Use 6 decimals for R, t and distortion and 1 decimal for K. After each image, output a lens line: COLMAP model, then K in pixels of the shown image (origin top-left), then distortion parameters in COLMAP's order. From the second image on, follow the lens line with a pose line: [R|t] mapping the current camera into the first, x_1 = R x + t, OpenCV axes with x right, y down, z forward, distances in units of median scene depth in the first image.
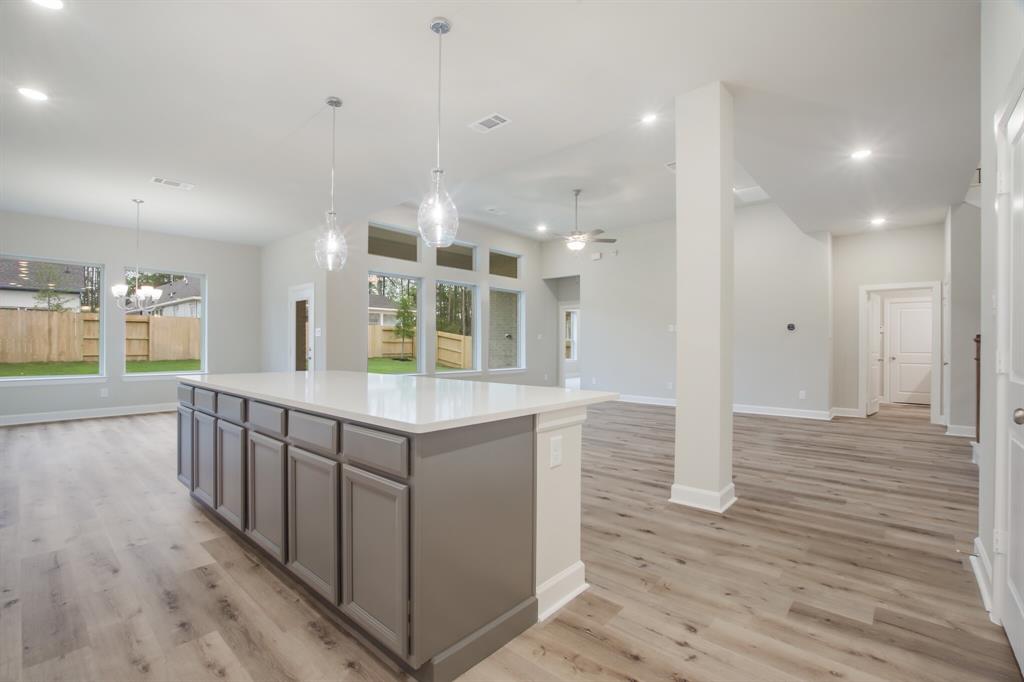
lens RADIAL K [[456.9, 0, 510.9], [0, 456.9, 345.6], [0, 0, 1]] dist [-0.025279, 0.001814]
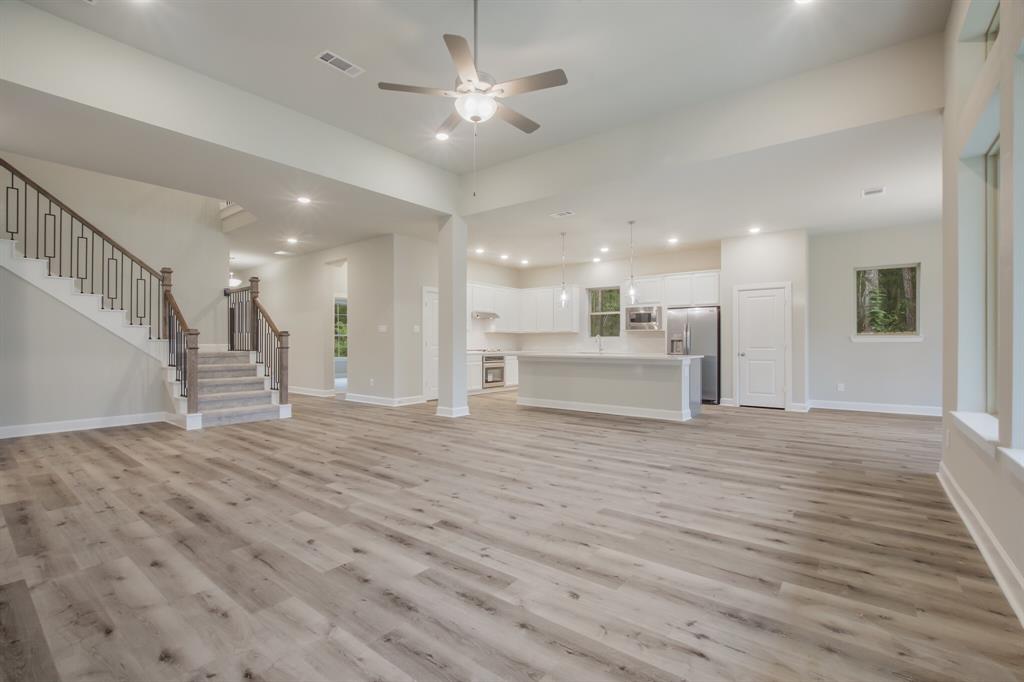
lens RADIAL K [[456.9, 0, 510.9], [0, 456.9, 345.6], [0, 0, 1]] dist [-0.025279, 0.001814]
pose [[-0.997995, -0.004843, -0.063107, 0.134192], [-0.005199, 0.999972, 0.005470, 0.006599], [0.063078, 0.005787, -0.997992, 1.421841]]
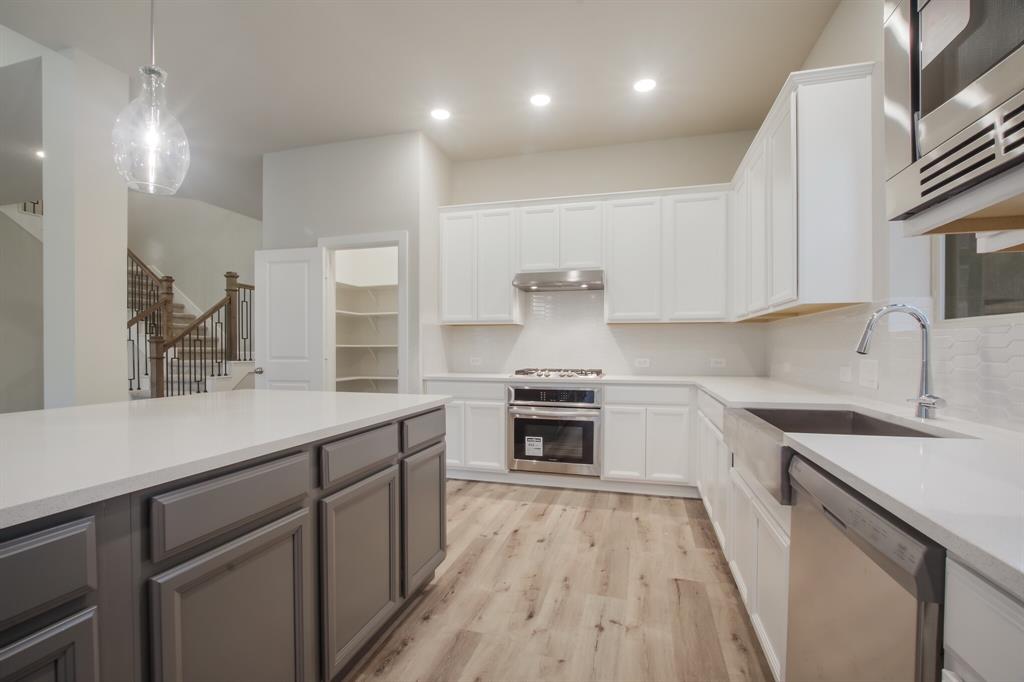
lens RADIAL K [[456.9, 0, 510.9], [0, 456.9, 345.6], [0, 0, 1]] dist [-0.025279, 0.001814]
pose [[-0.435104, 0.000868, 0.900380, -0.335000], [-0.001771, 0.999997, -0.001820, 0.000416], [-0.900378, -0.002386, -0.435101, 0.291695]]
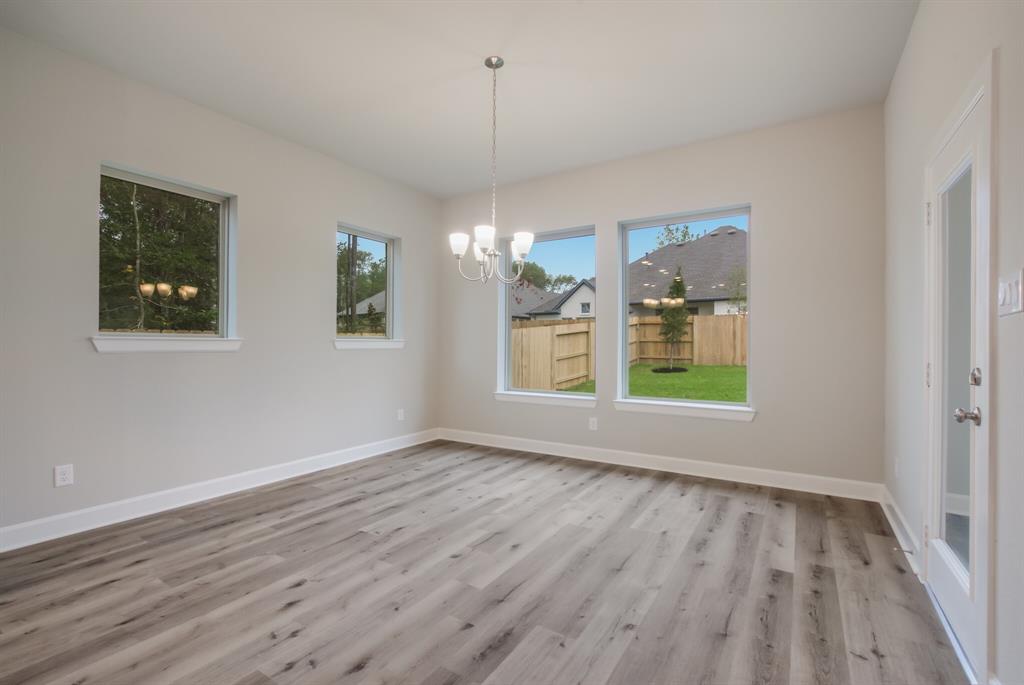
lens RADIAL K [[456.9, 0, 510.9], [0, 456.9, 347.1], [0, 0, 1]] dist [-0.025279, 0.001814]
pose [[0.158472, 0.001403, -0.987362, -0.250634], [-0.006422, 0.999979, 0.000390, -0.007479], [0.987343, 0.006279, 0.158478, 0.738275]]
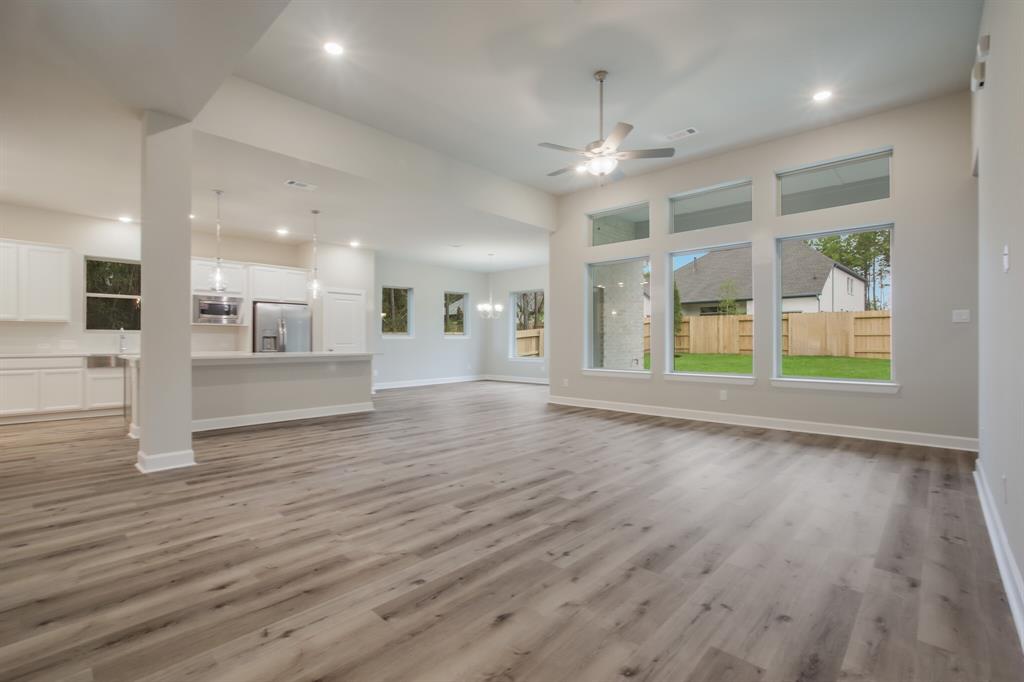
lens RADIAL K [[463.1, 0, 517.1], [0, 463.1, 342.6], [0, 0, 1]] dist [-0.021669, 0.007145]
pose [[-0.016527, -0.000925, -0.999863, 0.735005], [-0.001928, 0.999998, -0.000893, 0.010759], [0.999862, 0.001913, -0.016529, 0.887931]]
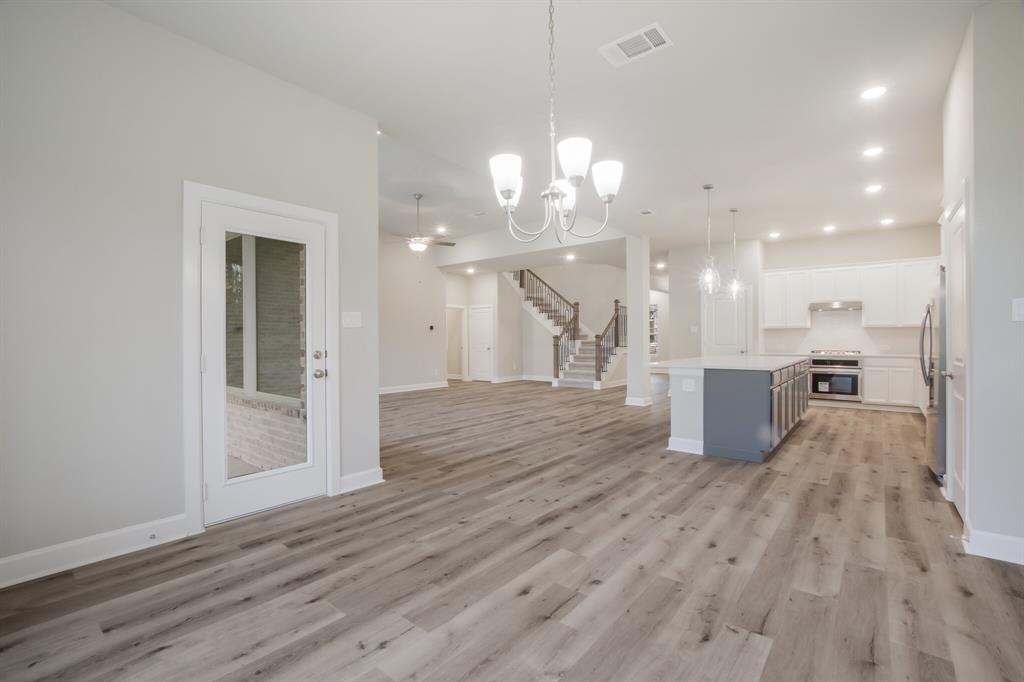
lens RADIAL K [[452.9, 0, 516.0], [0, 452.9, 338.0], [0, 0, 1]] dist [-0.023355, 0.000504]
pose [[-0.053326, -0.002561, 0.998574, -0.895521], [0.007127, 0.999970, 0.002945, -0.010916], [-0.998552, 0.007274, -0.053306, 0.820157]]
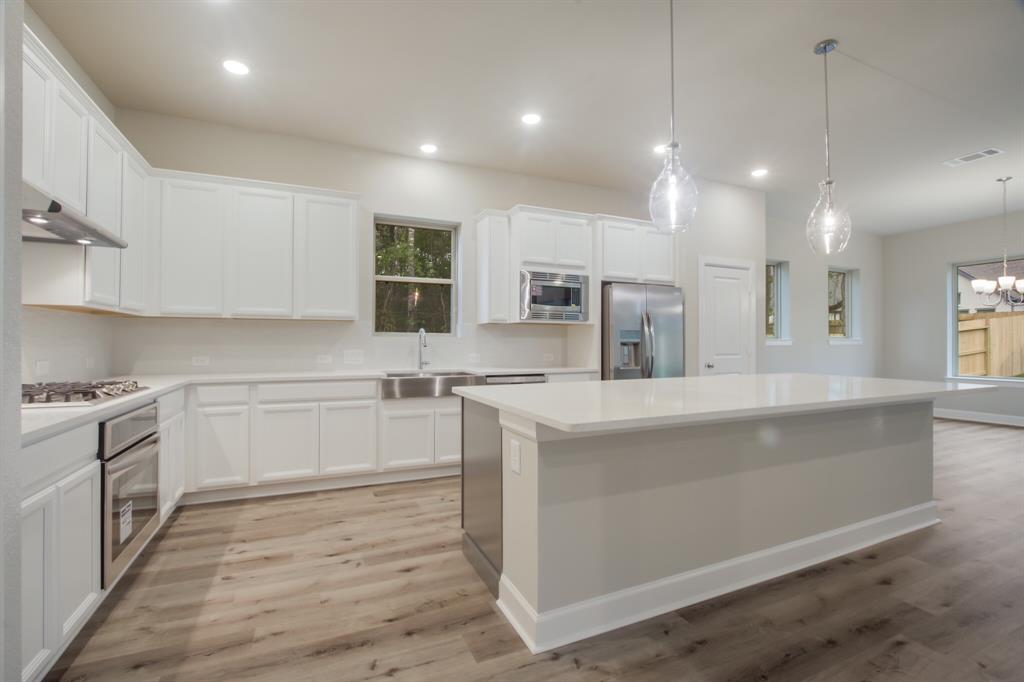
lens RADIAL K [[456.9, 0, 510.9], [0, 456.9, 345.6], [0, 0, 1]] dist [-0.025279, 0.001814]
pose [[-0.412929, -0.000178, -0.910763, 0.265515], [-0.004910, 0.999986, 0.002031, -0.000213], [0.910750, 0.005311, -0.412924, 0.380044]]
